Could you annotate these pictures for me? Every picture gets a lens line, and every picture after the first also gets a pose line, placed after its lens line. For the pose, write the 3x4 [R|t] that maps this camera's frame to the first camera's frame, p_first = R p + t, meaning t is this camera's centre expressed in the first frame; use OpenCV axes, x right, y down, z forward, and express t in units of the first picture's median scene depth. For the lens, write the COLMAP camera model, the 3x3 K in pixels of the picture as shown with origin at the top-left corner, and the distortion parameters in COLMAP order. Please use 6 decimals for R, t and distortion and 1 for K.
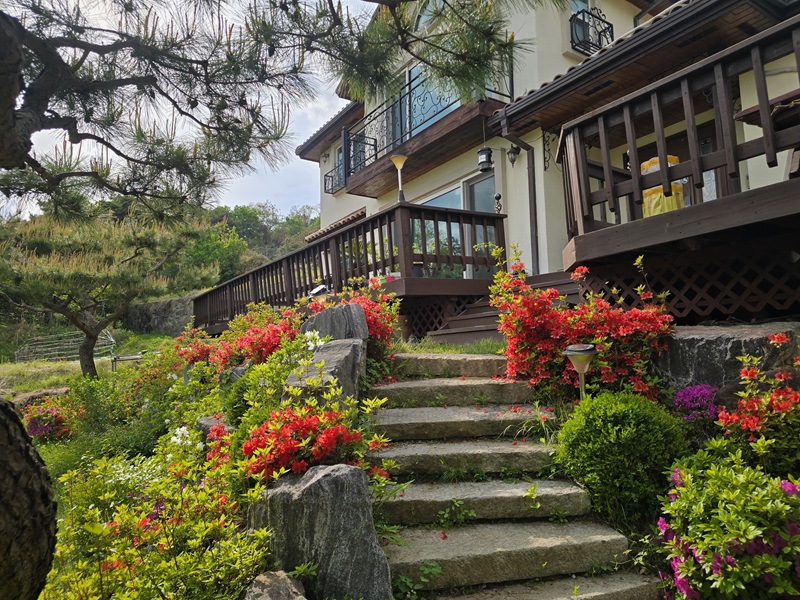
lens RADIAL K [[563.9, 0, 400.0], [0, 563.9, 300.0], [0, 0, 1]] dist [0.003319, 0.000162]
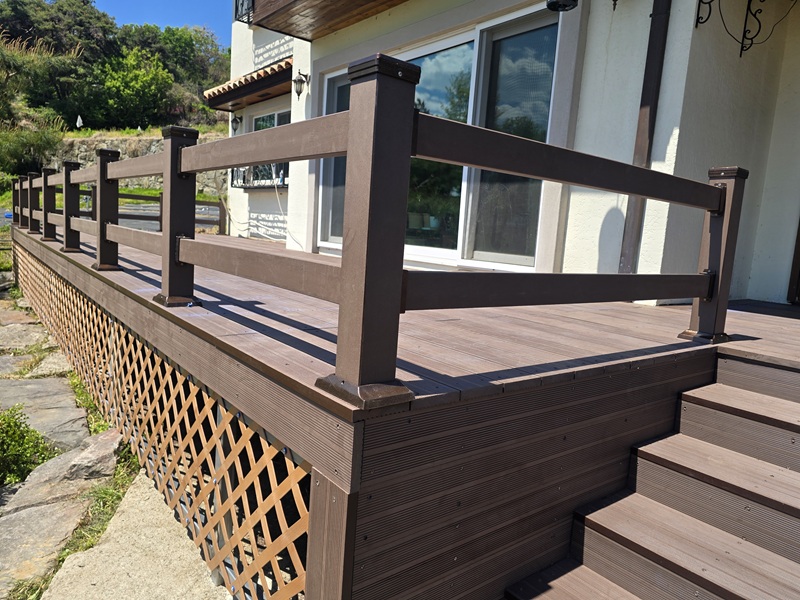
lens RADIAL K [[563.9, 0, 400.0], [0, 563.9, 300.0], [0, 0, 1]] dist [0.003319, 0.000162]
pose [[0.992213, 0.070590, 0.102620, 0.011057], [-0.093671, 0.965932, 0.241248, -0.057299], [-0.082094, -0.248982, 0.965022, 0.295969]]
